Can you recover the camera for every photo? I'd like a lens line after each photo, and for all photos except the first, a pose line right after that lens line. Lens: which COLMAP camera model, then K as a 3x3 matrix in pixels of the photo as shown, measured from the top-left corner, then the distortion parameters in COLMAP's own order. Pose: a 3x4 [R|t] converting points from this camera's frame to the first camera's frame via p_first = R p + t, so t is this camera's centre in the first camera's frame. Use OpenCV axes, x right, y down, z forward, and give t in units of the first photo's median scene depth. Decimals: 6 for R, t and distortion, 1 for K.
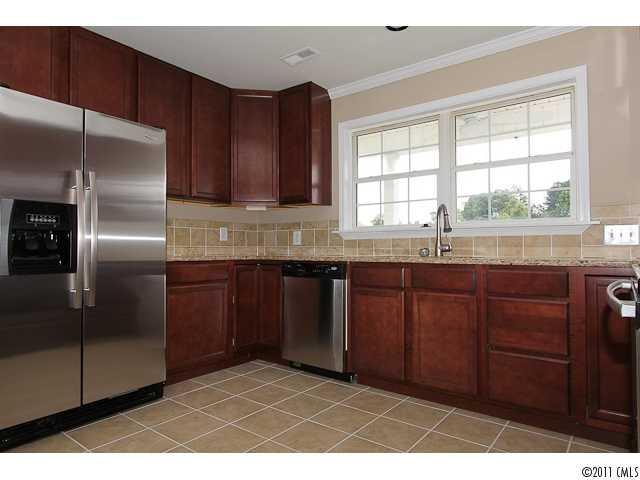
lens RADIAL K [[403.3, 0, 320.0], [0, 403.3, 240.0], [0, 0, 1]] dist [-0.001609, -0.000556]
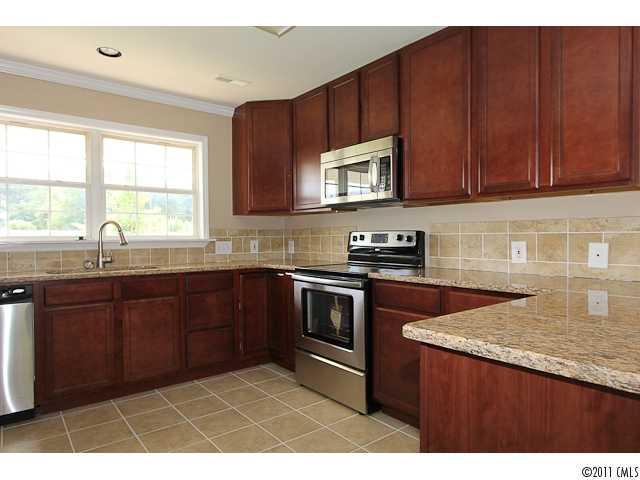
lens RADIAL K [[403.3, 0, 320.0], [0, 403.3, 240.0], [0, 0, 1]] dist [-0.001609, -0.000556]
pose [[0.230300, -0.004348, 0.973110, -0.696189], [-0.014596, 0.999862, 0.007922, -0.056695], [-0.973010, -0.016028, 0.230205, 0.210454]]
